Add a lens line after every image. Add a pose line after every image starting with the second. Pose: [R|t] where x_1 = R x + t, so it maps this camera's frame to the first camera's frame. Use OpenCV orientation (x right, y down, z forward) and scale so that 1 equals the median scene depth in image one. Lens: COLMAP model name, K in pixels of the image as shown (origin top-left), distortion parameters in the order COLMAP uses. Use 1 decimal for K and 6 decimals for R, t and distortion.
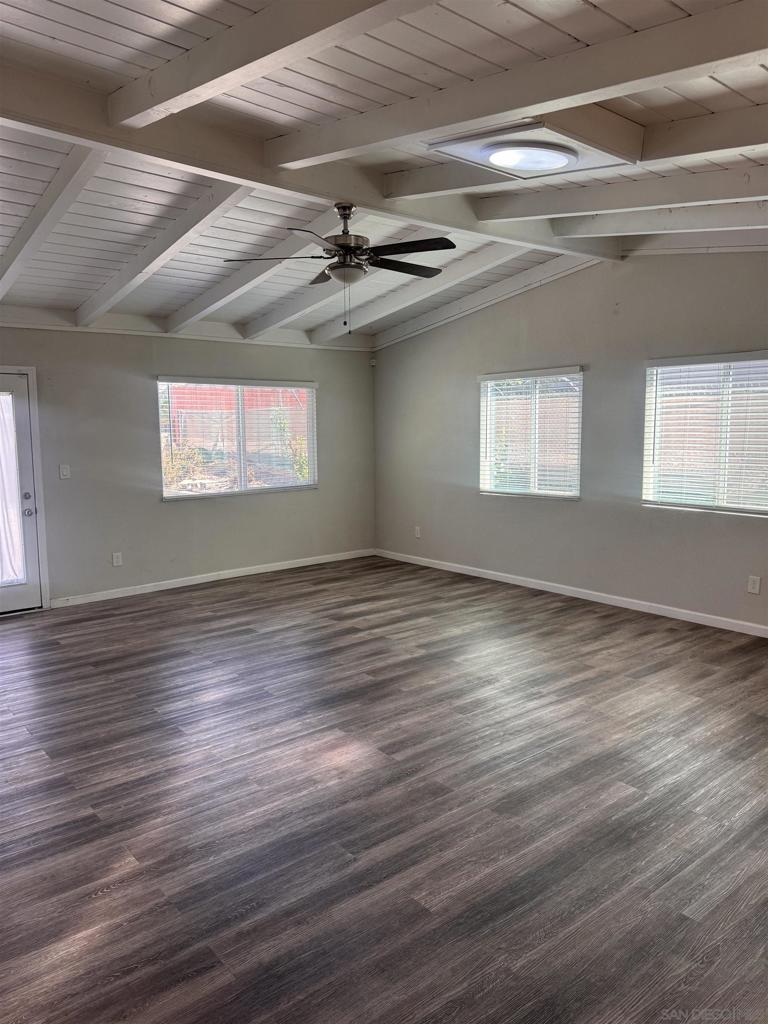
lens RADIAL K [[722.2, 0, 381.7], [0, 722.2, 505.5], [0, 0, 1]] dist [0.072065, -0.048662]
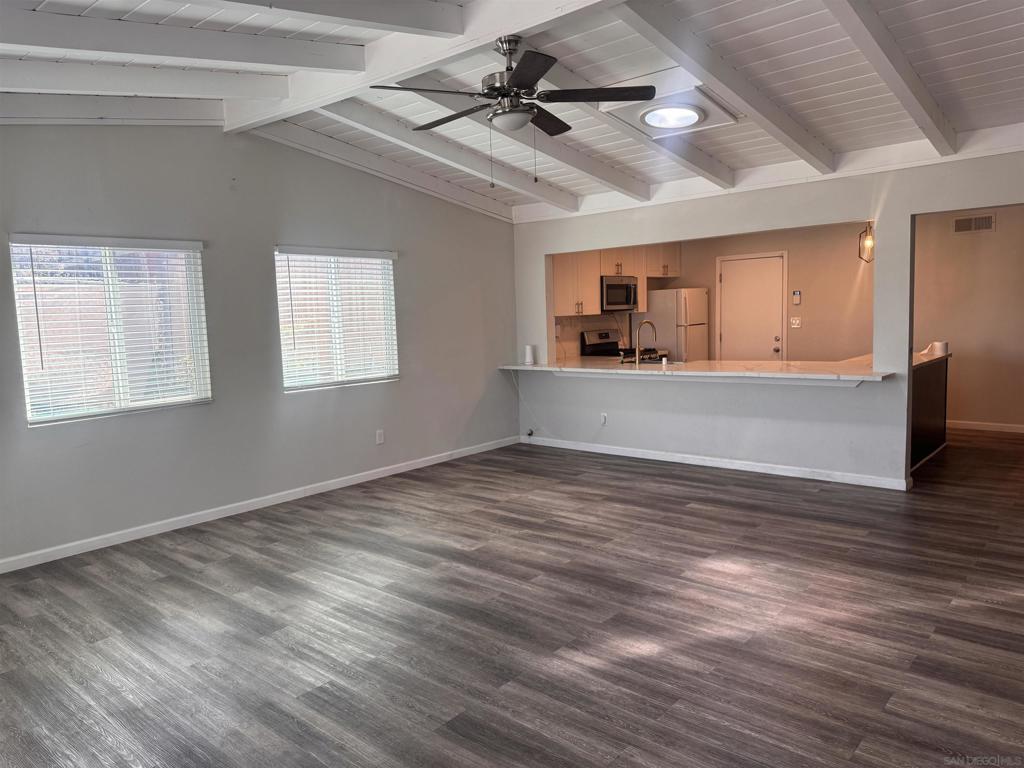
lens RADIAL K [[722.2, 0, 514.2], [0, 722.2, 378.0], [0, 0, 1]] dist [0.072065, -0.048662]
pose [[-0.166637, -0.084033, 0.982431, -0.955967], [0.140178, 0.984223, 0.107963, -0.119401], [-0.976003, 0.155706, -0.152228, 1.226507]]
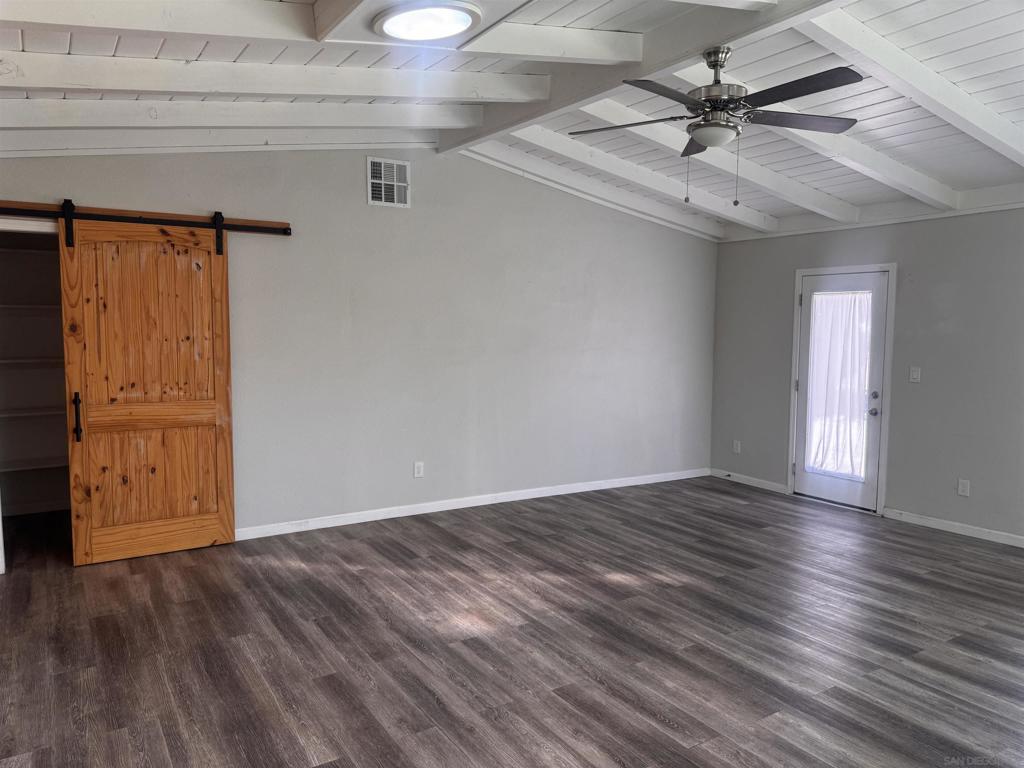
lens RADIAL K [[722.2, 0, 508.8], [0, 722.2, 380.9], [0, 0, 1]] dist [0.072065, -0.048662]
pose [[-0.121469, 0.087375, -0.988742, 0.827522], [-0.113645, 0.988344, 0.101301, -0.114397], [0.986068, 0.124670, -0.110123, 0.940251]]
